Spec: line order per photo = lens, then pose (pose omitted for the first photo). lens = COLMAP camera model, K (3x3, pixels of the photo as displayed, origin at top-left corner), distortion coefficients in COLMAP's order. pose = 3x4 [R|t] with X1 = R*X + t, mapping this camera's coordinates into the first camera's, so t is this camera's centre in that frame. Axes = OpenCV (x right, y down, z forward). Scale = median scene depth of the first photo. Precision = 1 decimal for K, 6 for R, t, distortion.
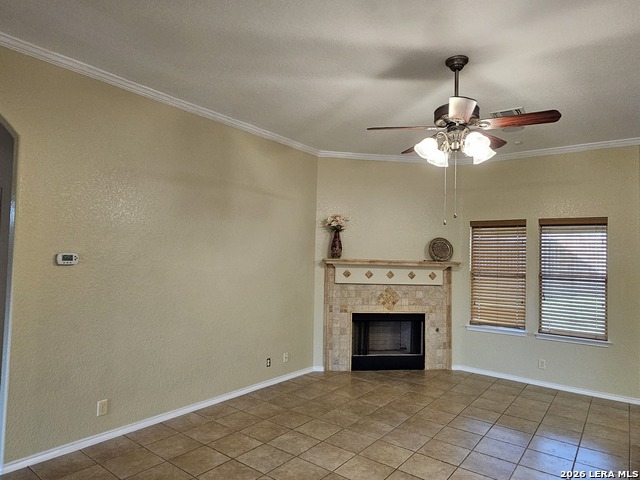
lens RADIAL K [[401.6, 0, 320.0], [0, 401.6, 240.0], [0, 0, 1]] dist [0.001020, 0.000099]
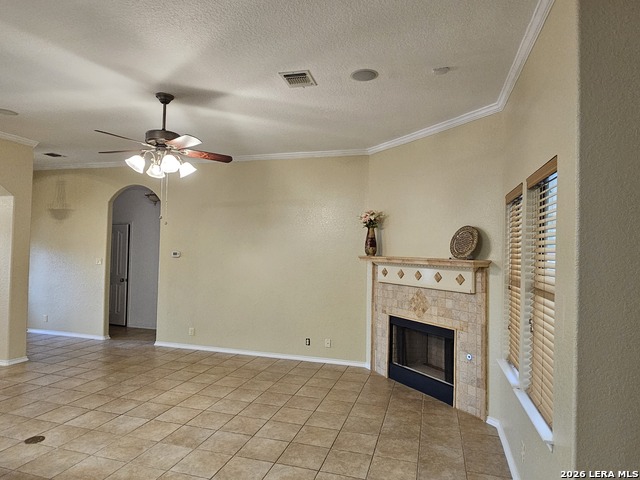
lens RADIAL K [[401.6, 0, 320.0], [0, 401.6, 240.0], [0, 0, 1]] dist [0.001020, 0.000099]
pose [[0.370417, -0.043431, -0.927850, 0.869163], [0.025951, 0.999000, -0.036402, 0.039107], [0.928503, -0.010594, 0.371174, 0.507890]]
